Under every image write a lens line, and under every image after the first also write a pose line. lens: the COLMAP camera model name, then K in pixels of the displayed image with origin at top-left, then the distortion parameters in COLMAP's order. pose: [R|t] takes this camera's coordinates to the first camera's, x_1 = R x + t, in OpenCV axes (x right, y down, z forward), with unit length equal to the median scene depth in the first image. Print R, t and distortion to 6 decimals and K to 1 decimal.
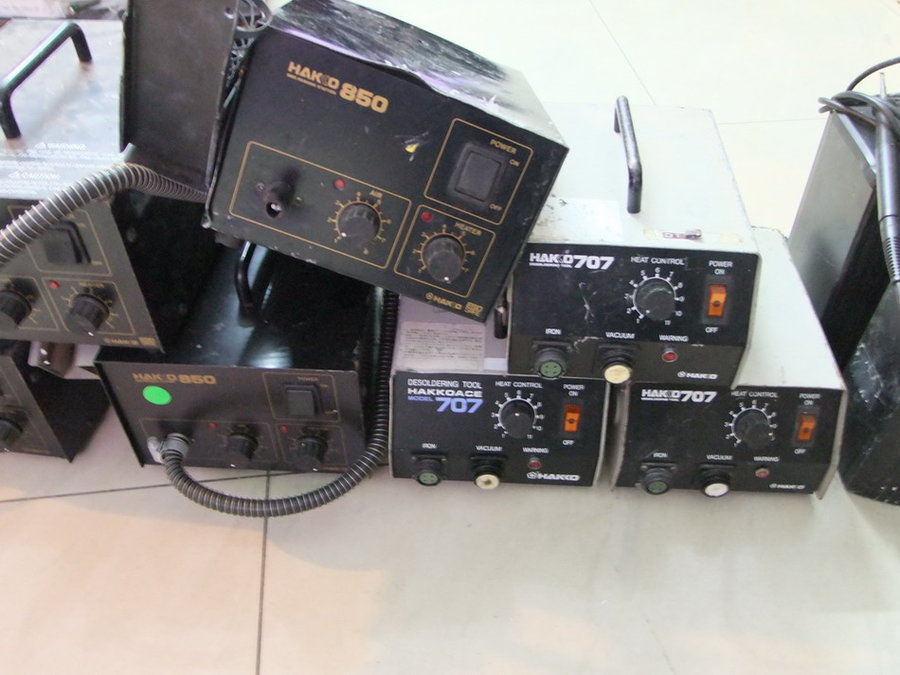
lens RADIAL K [[795.3, 0, 455.1], [0, 795.3, 337.7], [0, 0, 1]] dist [-0.052661, 0.009029]
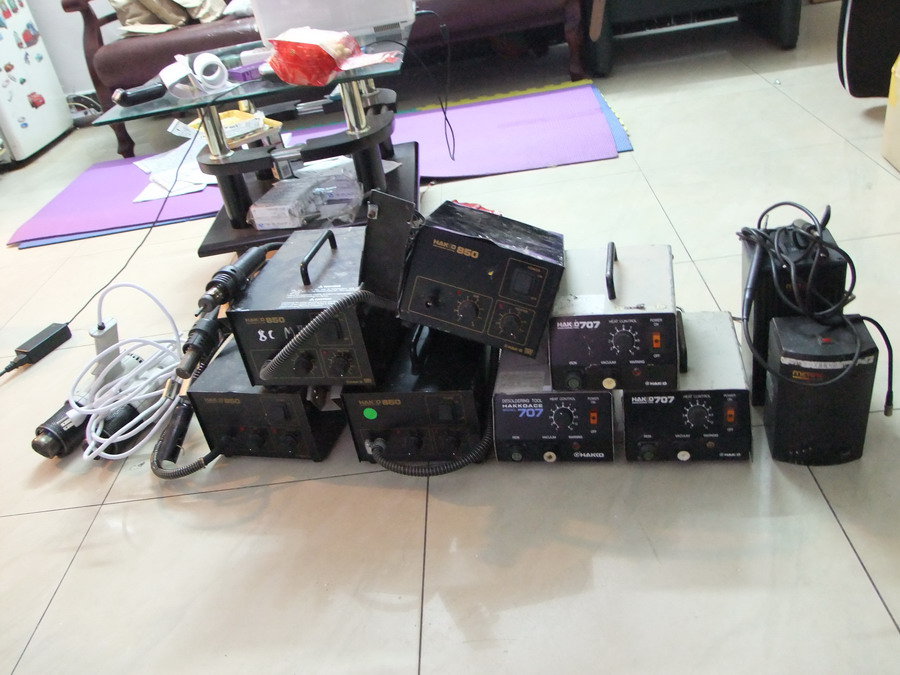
lens RADIAL K [[795.3, 0, 448.9], [0, 795.3, 338.0], [0, 0, 1]] dist [-0.052661, 0.009029]
pose [[0.979159, -0.067243, -0.191639, 0.193114], [0.025857, 0.977195, -0.210766, 0.315116], [0.201441, 0.201418, 0.958568, -0.864749]]
